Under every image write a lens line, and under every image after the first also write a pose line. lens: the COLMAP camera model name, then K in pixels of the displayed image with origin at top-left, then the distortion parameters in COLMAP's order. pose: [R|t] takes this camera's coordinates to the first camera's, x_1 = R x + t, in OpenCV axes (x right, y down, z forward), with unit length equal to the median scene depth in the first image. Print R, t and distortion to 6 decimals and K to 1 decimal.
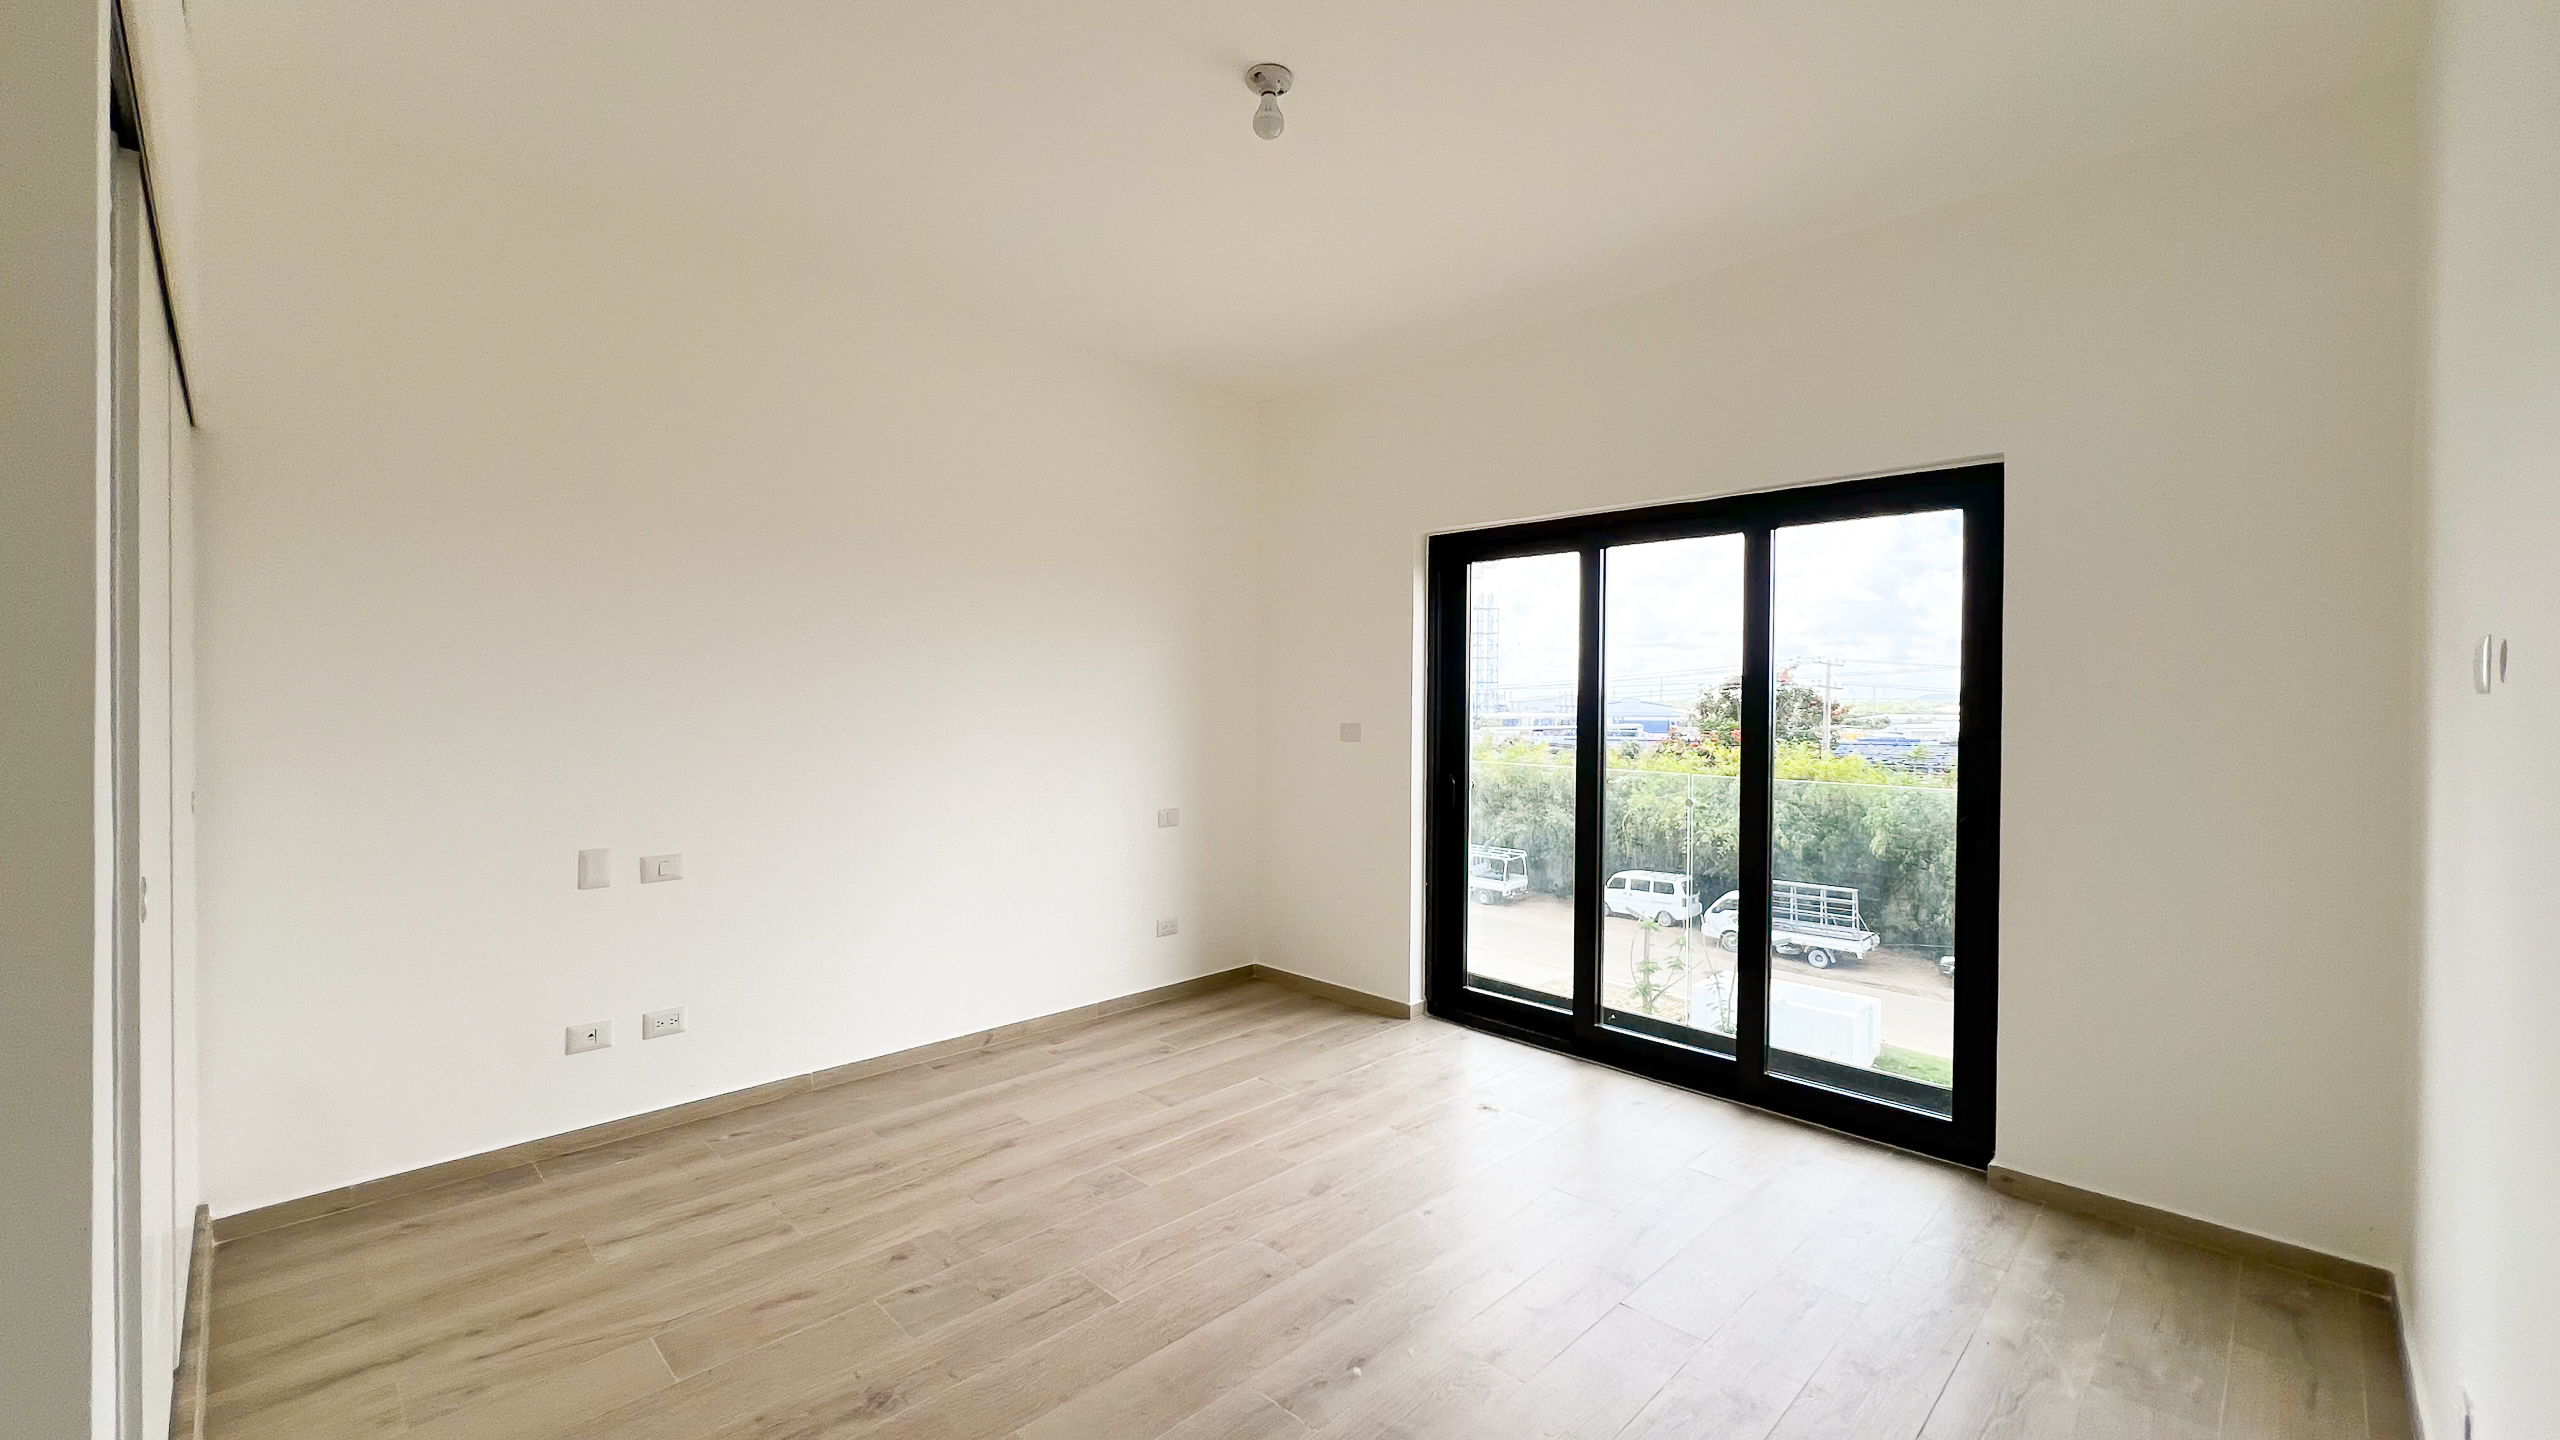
lens RADIAL K [[1051.6, 0, 1279.6], [0, 1051.6, 726.1], [0, 0, 1]] dist [-0.001033, 0.000334]
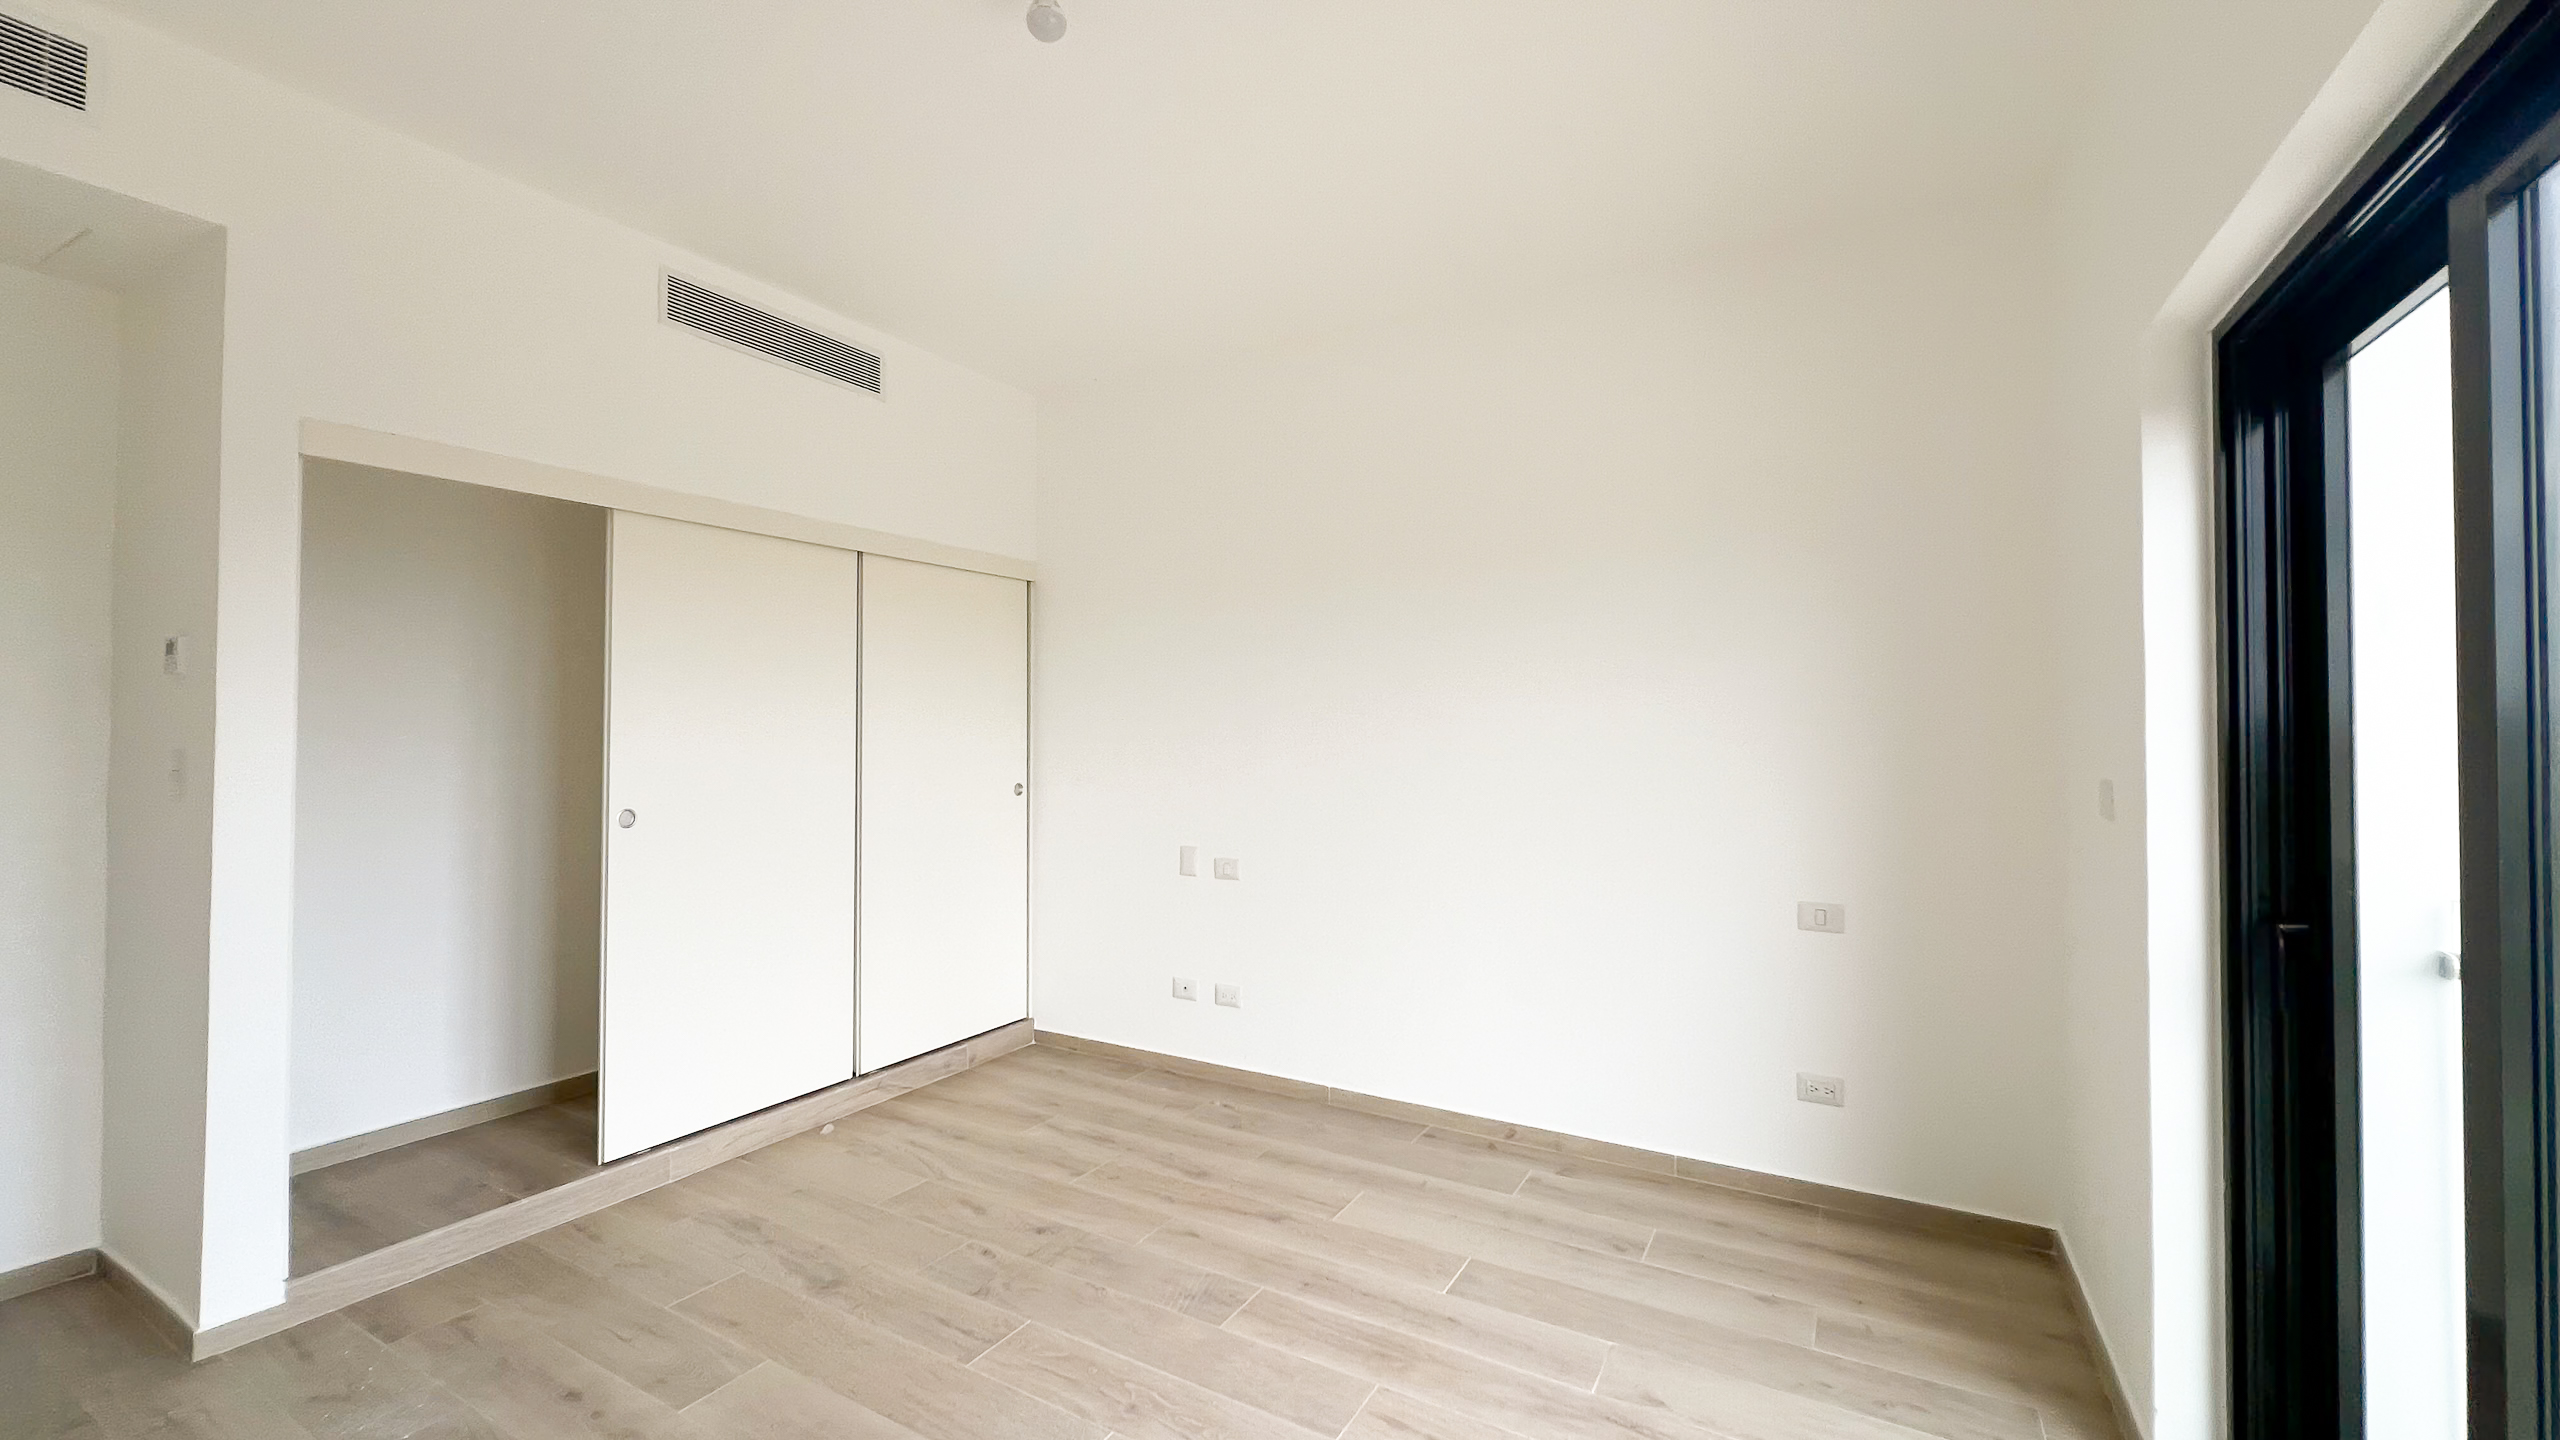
lens RADIAL K [[1037.8, 0, 1271.3], [0, 1037.8, 718.8], [0, 0, 1]] dist [0.000801, 0.000010]
pose [[0.238770, -0.018299, -0.970904, 0.587207], [-0.023696, 0.999415, -0.024664, -0.011564], [0.970787, 0.028896, 0.238196, 0.727199]]
